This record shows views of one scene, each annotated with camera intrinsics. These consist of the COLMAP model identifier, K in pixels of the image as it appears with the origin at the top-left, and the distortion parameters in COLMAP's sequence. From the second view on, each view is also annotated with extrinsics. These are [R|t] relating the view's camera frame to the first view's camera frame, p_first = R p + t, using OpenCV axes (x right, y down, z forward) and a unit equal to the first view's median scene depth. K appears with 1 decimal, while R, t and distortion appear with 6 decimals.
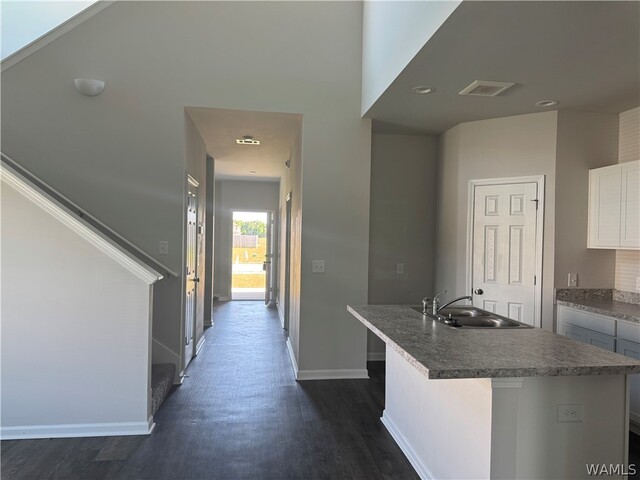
lens RADIAL K [[442.9, 0, 331.2], [0, 442.9, 244.1], [0, 0, 1]] dist [0.141427, -0.173069]
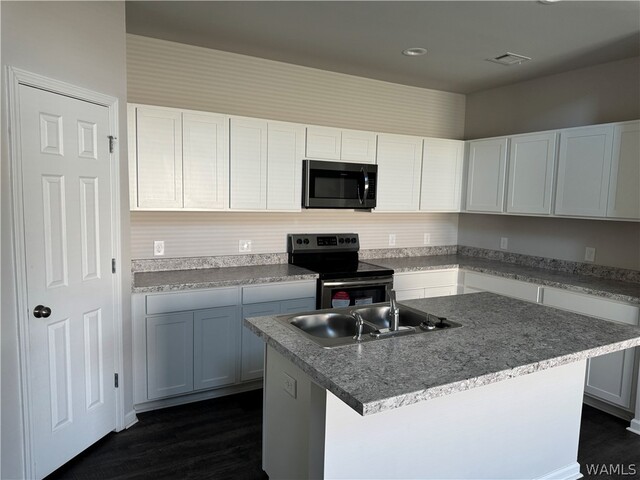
lens RADIAL K [[442.9, 0, 331.2], [0, 442.9, 244.1], [0, 0, 1]] dist [0.141427, -0.173069]
pose [[-0.390592, -0.103635, 0.914712, -0.304117], [-0.015084, 0.994230, 0.106203, -0.028044], [-0.920440, 0.027684, -0.389901, 1.179239]]
